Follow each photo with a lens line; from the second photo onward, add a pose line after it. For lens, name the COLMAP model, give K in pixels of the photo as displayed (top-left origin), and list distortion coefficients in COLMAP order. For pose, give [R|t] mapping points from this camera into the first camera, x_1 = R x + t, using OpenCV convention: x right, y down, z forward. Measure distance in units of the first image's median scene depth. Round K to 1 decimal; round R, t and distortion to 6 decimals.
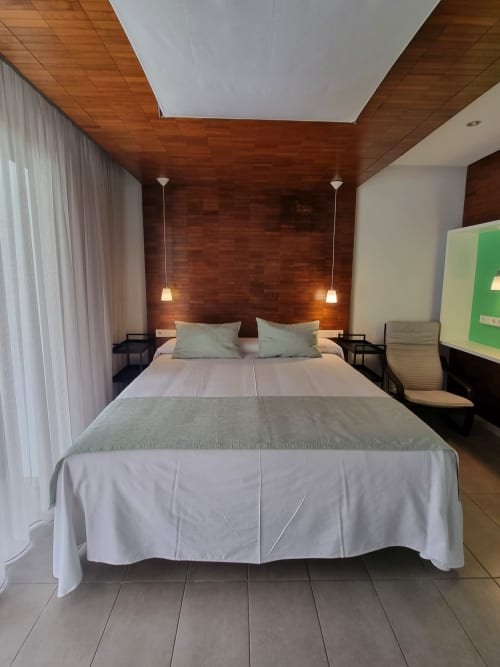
lens RADIAL K [[312.2, 0, 243.1], [0, 312.2, 321.1], [0, 0, 1]] dist [0.018072, -0.000302]
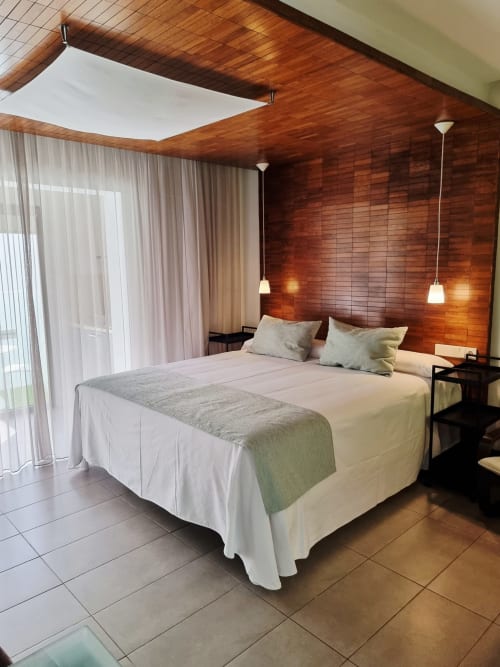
lens RADIAL K [[487.2, 0, 250.7], [0, 487.2, 334.7], [0, 0, 1]] dist [0.063132, -0.026871]
pose [[0.660532, 0.092503, -0.745078, 0.877446], [-0.092587, 0.994842, 0.041431, 0.002613], [0.745067, 0.041617, 0.665690, 0.002769]]
